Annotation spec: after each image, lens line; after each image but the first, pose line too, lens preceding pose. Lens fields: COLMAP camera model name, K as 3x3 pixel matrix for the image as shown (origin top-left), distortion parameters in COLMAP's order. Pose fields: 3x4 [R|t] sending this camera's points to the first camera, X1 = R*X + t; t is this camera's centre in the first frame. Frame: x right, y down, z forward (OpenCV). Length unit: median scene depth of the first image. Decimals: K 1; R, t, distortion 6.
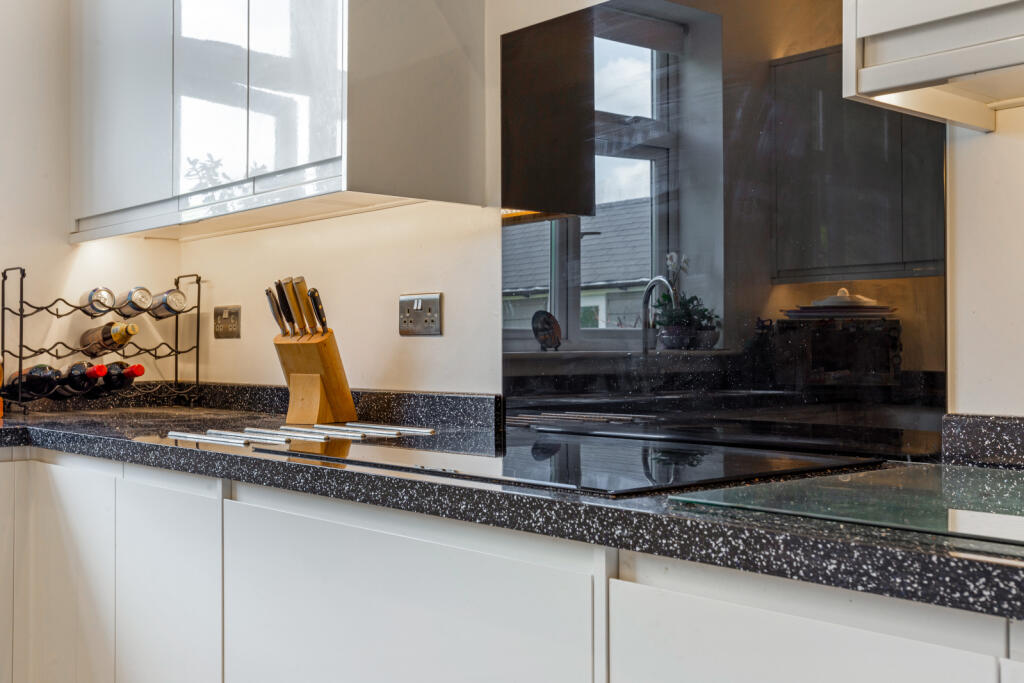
lens RADIAL K [[1149.4, 0, 512.8], [0, 1149.4, 338.0], [0, 0, 1]] dist [-0.004798, 0.000000]
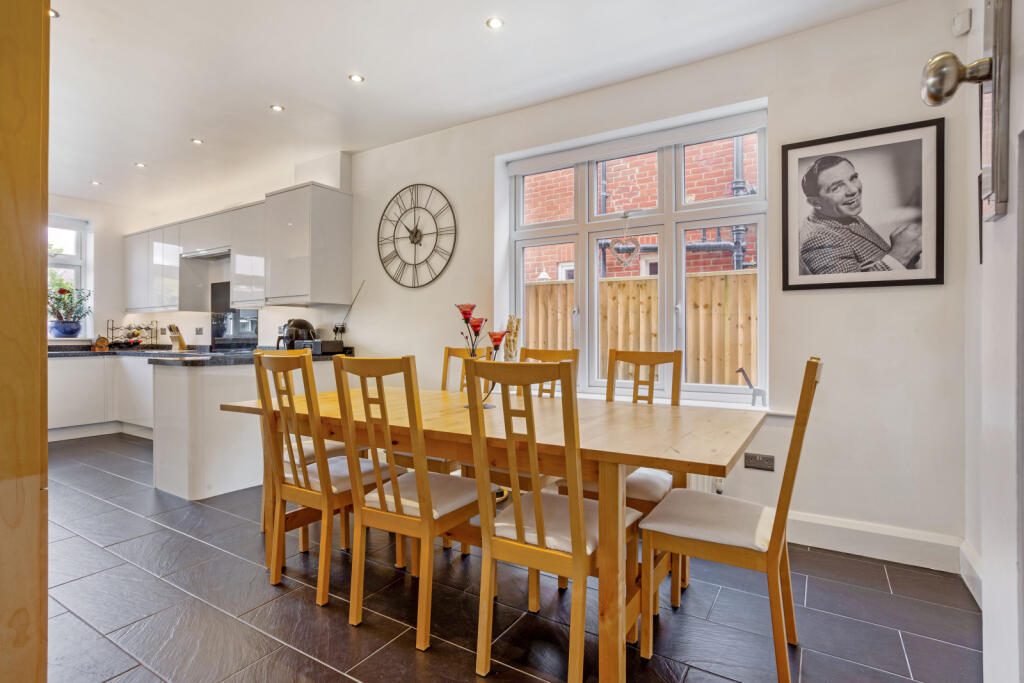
lens RADIAL K [[500.0, 0, 510.7], [0, 500.0, 337.0], [0, 0, 1]] dist [-0.023312, 0.006037]
pose [[0.954902, 0.000704, 0.296919, 0.631629], [-0.003567, 0.999952, 0.009100, -0.017079], [-0.296898, -0.009749, 0.954859, -1.687871]]
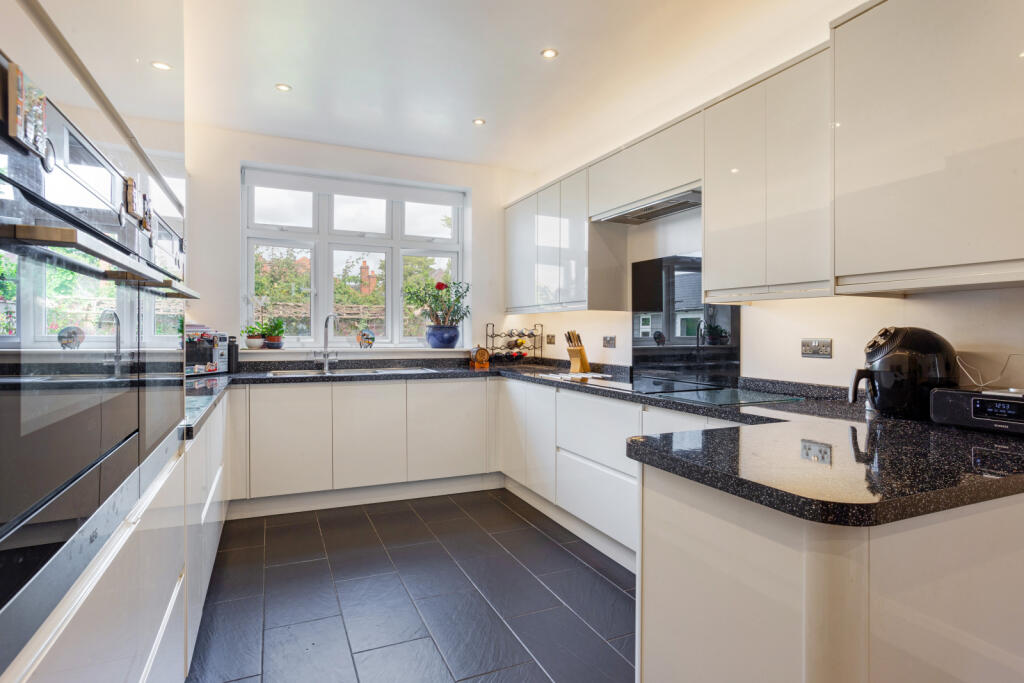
lens RADIAL K [[530.5, 0, 504.1], [0, 530.5, 321.9], [0, 0, 1]] dist [-0.039159, -0.000238]
pose [[0.955042, 0.001287, -0.296469, 0.086551], [-0.003307, 0.999975, -0.006312, -0.065595], [0.296453, 0.007009, 0.955022, -0.585331]]
